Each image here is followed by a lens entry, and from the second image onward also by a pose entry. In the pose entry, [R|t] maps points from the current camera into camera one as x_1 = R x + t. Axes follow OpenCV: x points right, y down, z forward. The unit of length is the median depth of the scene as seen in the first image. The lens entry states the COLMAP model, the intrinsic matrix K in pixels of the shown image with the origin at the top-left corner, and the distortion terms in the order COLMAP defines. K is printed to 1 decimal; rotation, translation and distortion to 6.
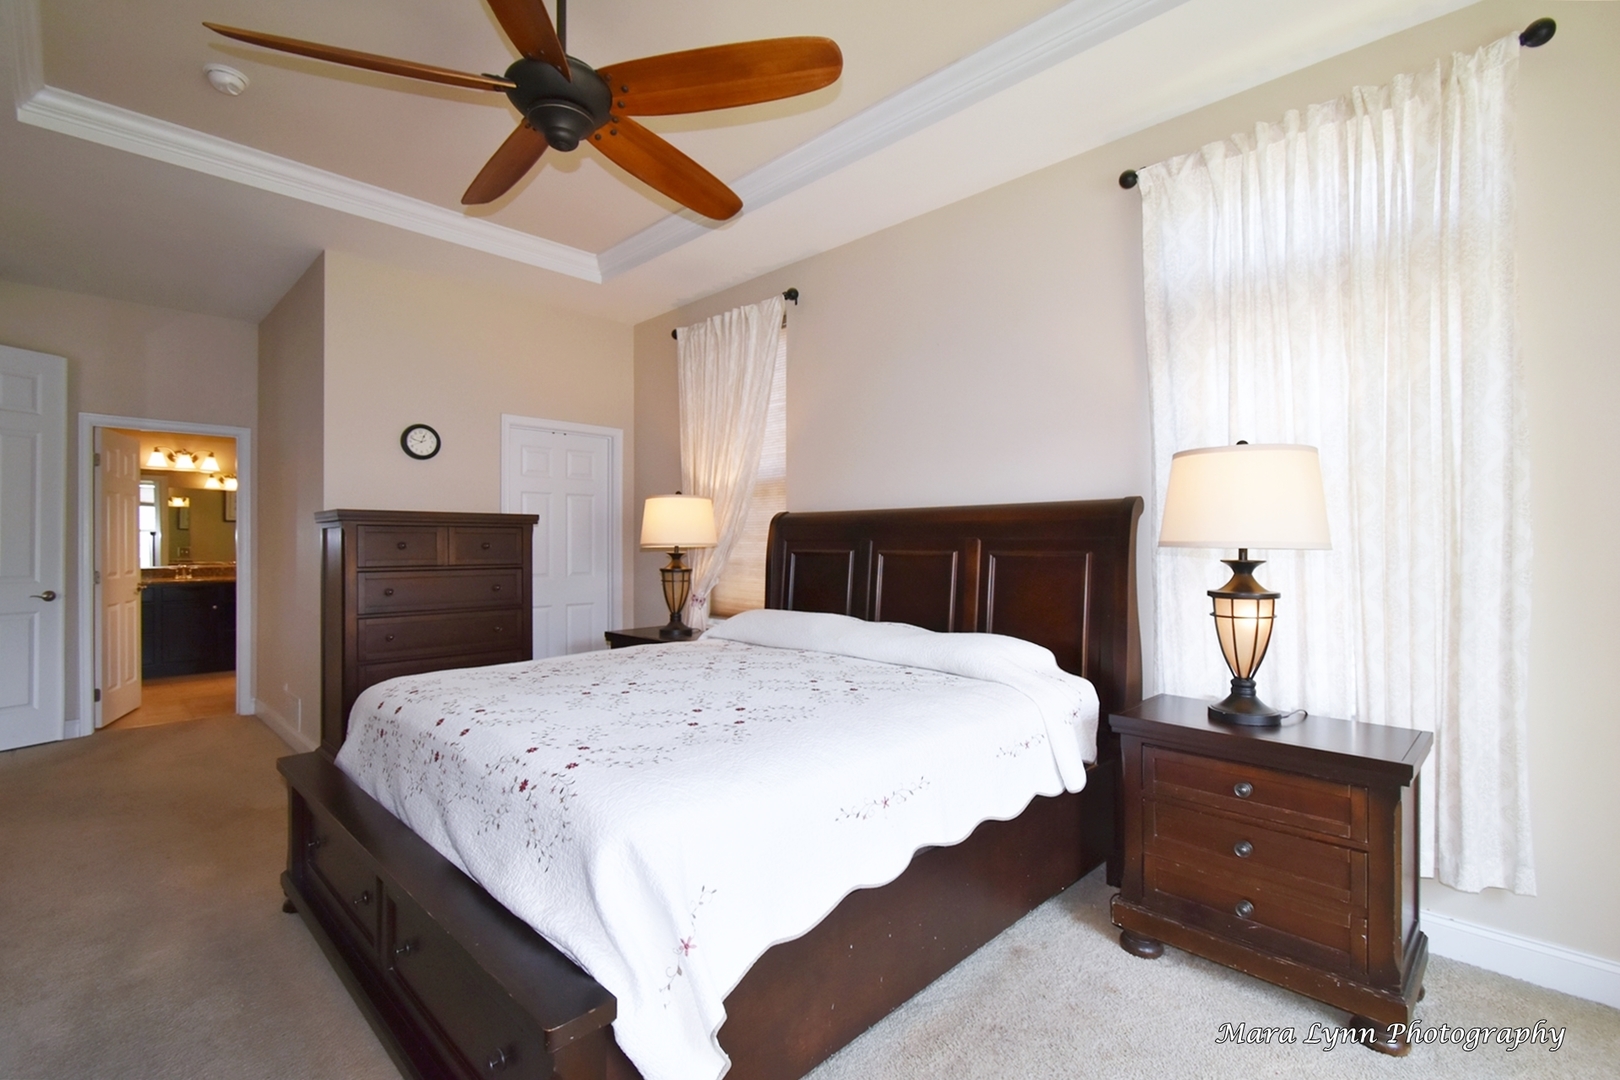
lens RADIAL K [[716.1, 0, 814.2], [0, 716.1, 540.6], [0, 0, 1]] dist [0.005148, -0.004037]
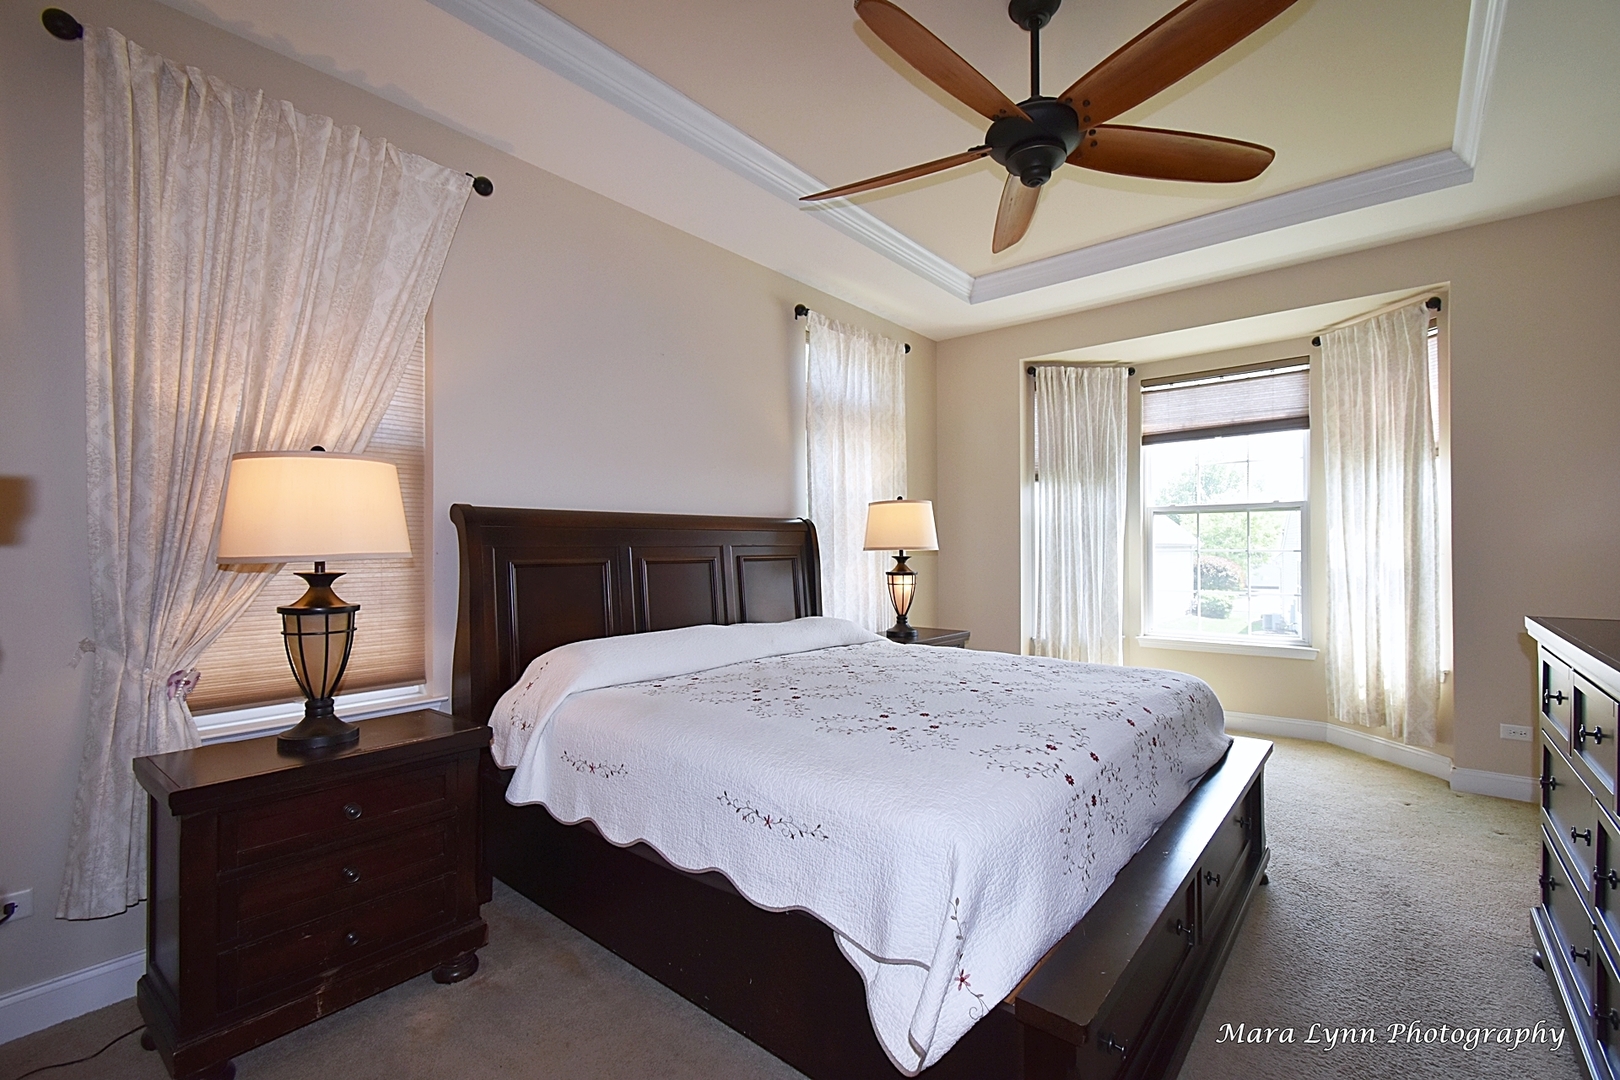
lens RADIAL K [[716.1, 0, 814.2], [0, 716.1, 540.6], [0, 0, 1]] dist [0.005148, -0.004037]
pose [[-0.085260, 0.015147, 0.996244, -0.904829], [0.008178, 0.999861, -0.014502, 0.007461], [-0.996325, 0.006911, -0.085372, 0.931578]]
